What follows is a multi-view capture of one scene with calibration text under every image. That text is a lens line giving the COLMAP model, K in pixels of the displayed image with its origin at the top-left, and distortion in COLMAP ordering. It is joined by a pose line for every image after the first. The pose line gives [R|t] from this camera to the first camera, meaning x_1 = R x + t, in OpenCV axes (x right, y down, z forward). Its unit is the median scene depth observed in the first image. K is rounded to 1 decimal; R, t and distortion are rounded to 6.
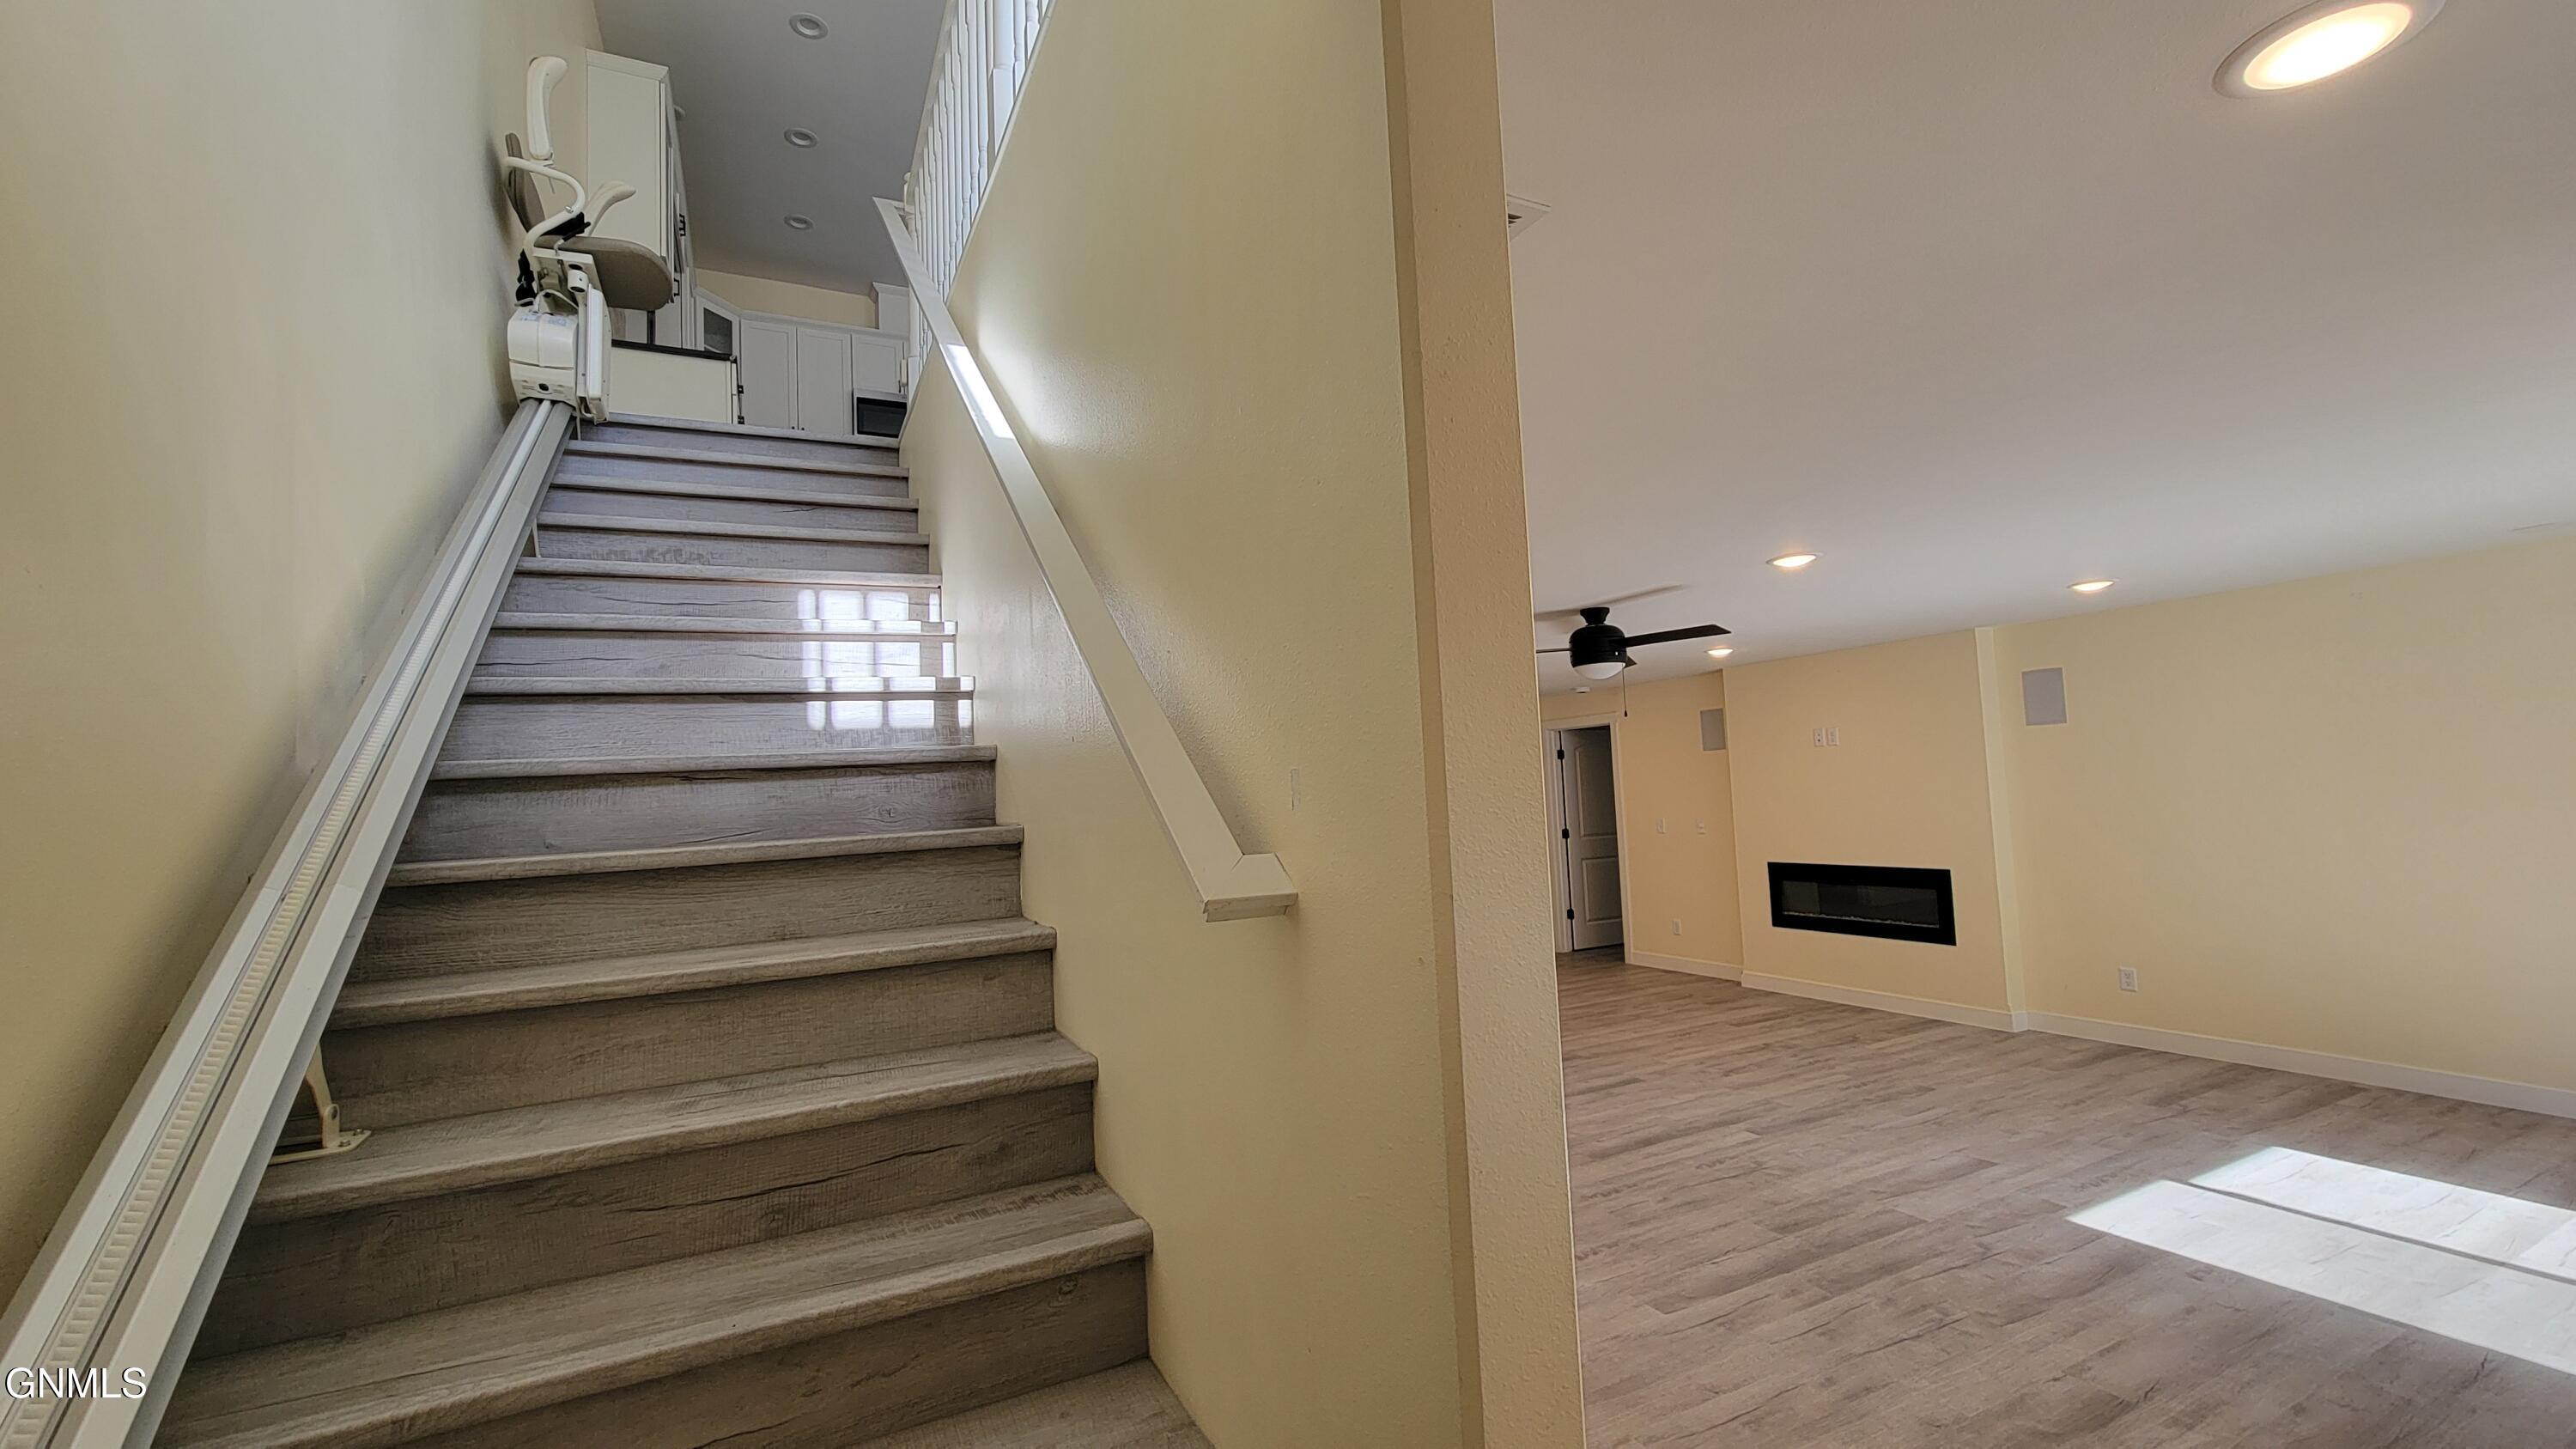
lens RADIAL K [[1052.7, 0, 1288.8], [0, 1052.7, 724.9], [0, 0, 1]] dist [0.000376, -0.000803]
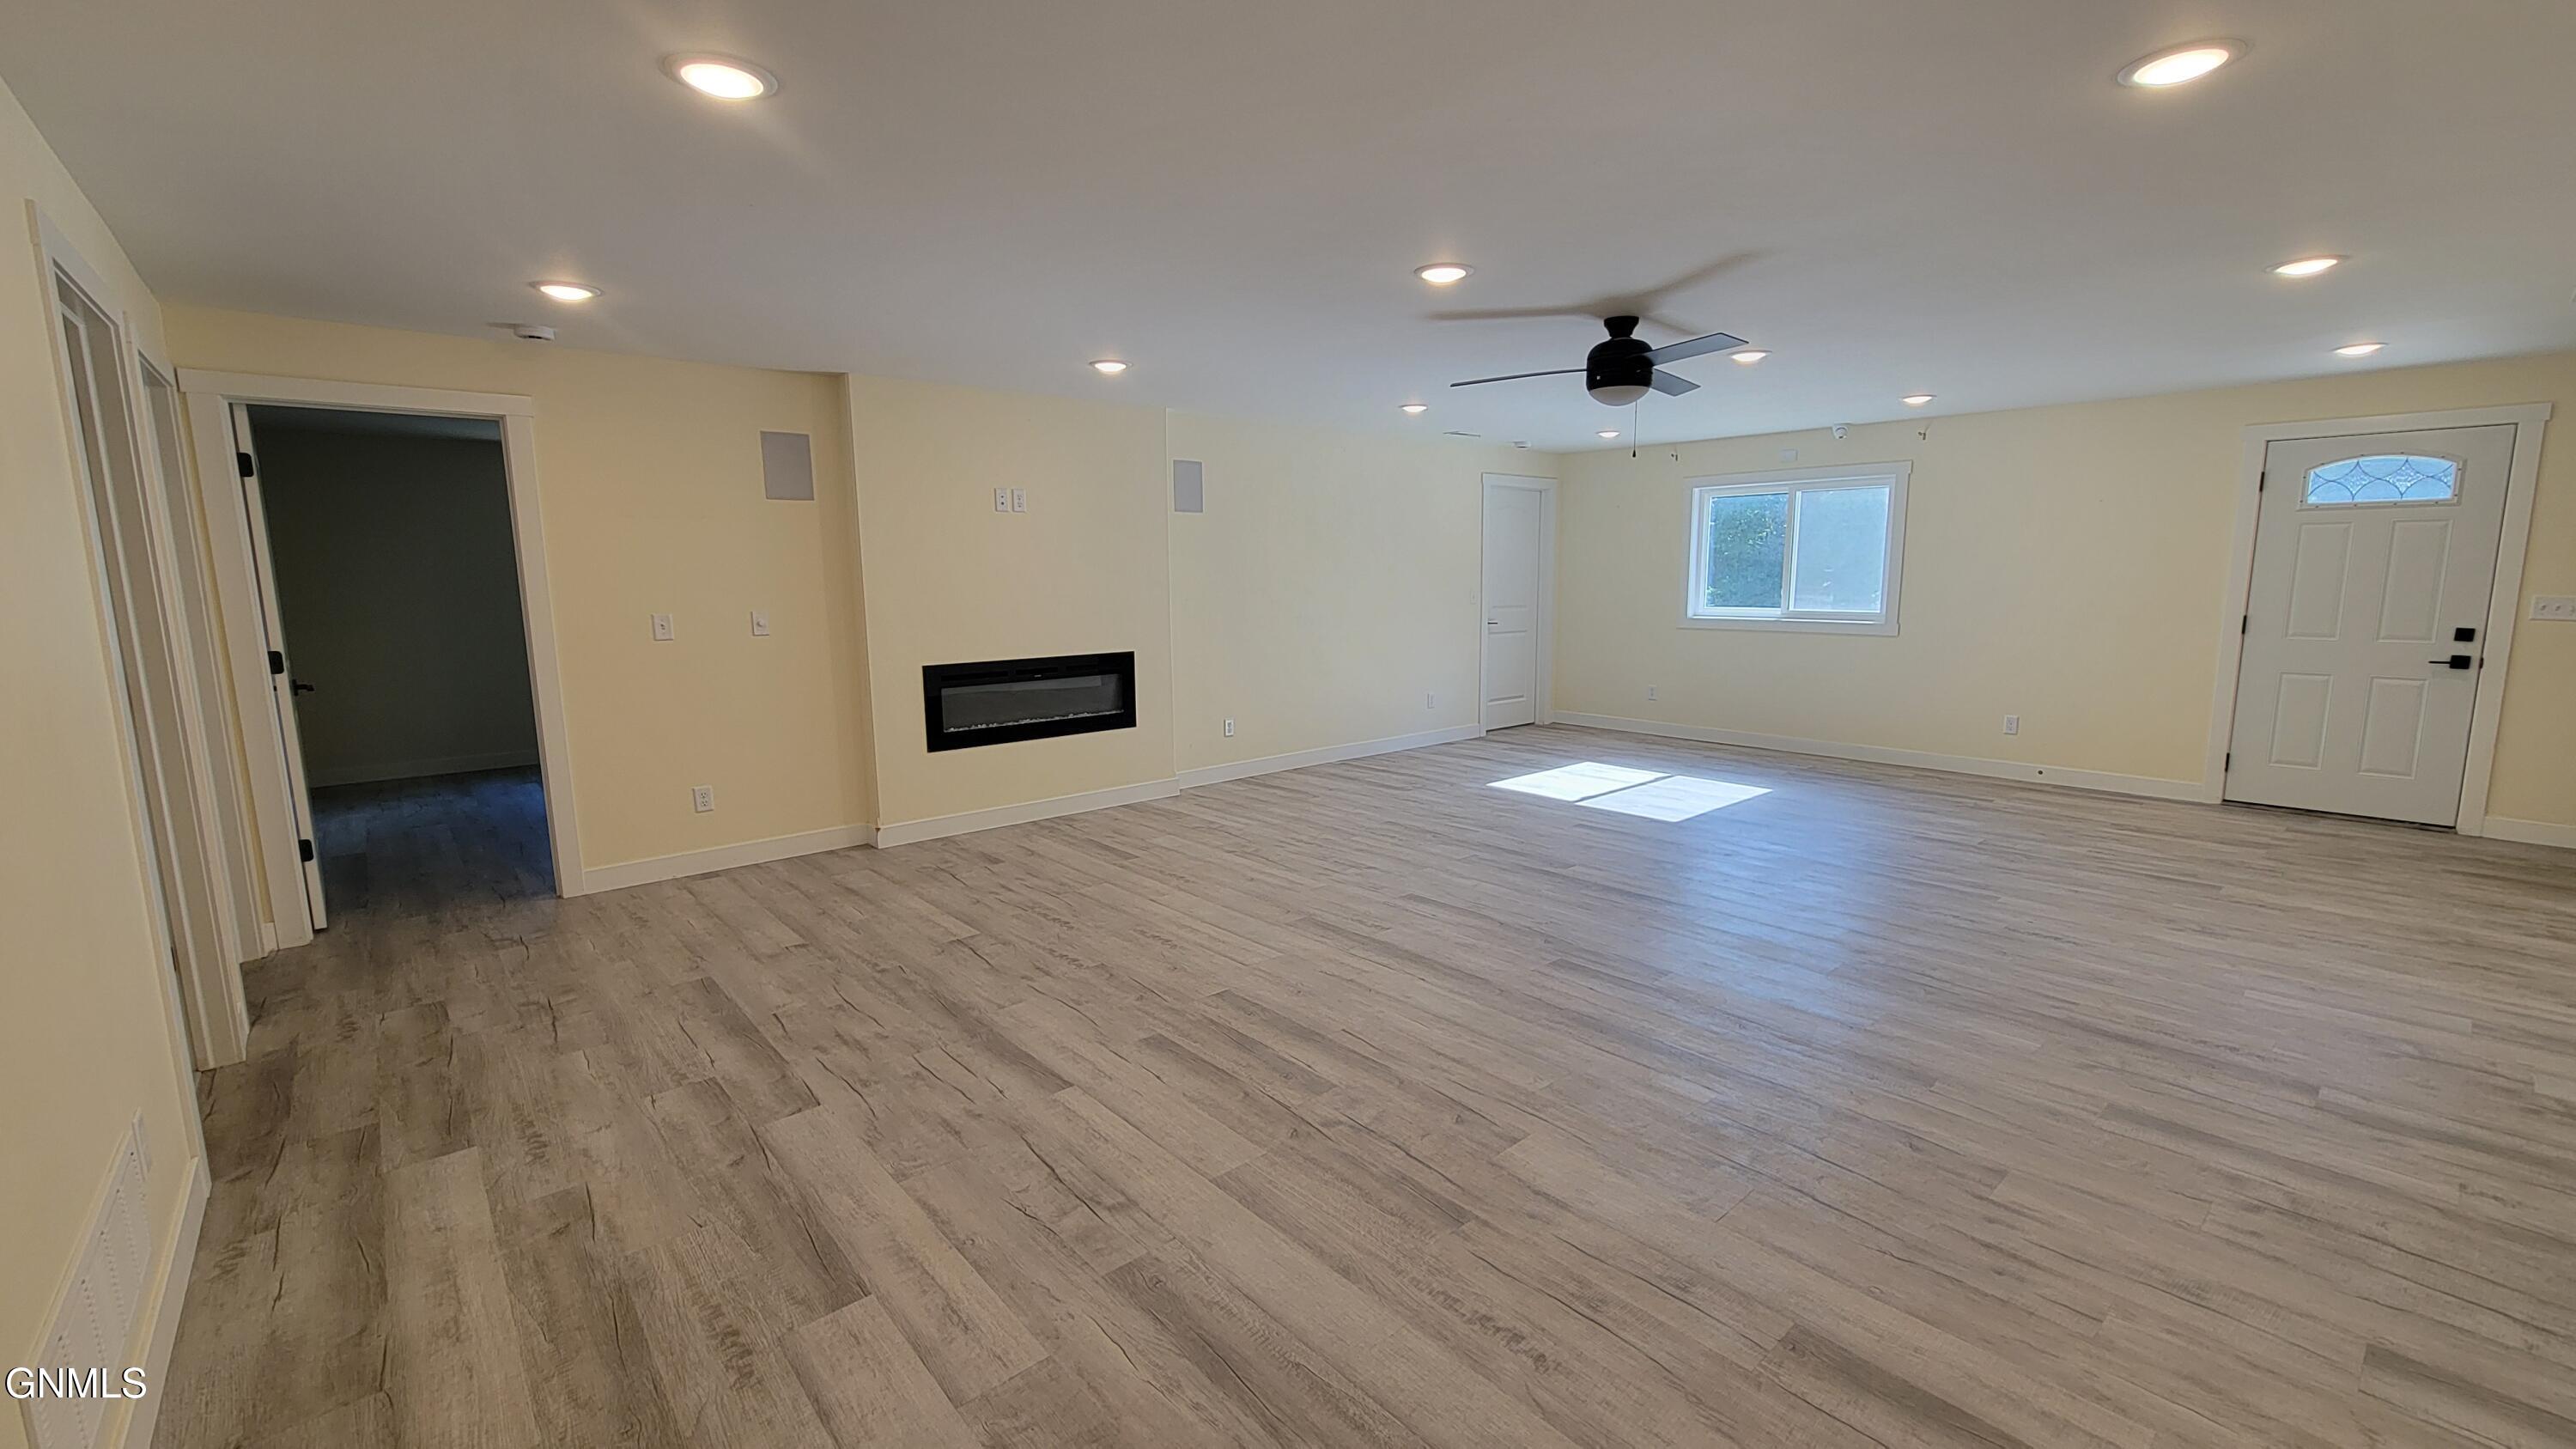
lens RADIAL K [[1052.7, 0, 1288.8], [0, 1052.7, 724.9], [0, 0, 1]] dist [0.000376, -0.000803]
pose [[-0.254387, -0.088952, 0.963003, -0.413059], [-0.041239, 0.995853, 0.081092, 0.136649], [-0.966223, -0.019085, -0.257001, 1.265623]]
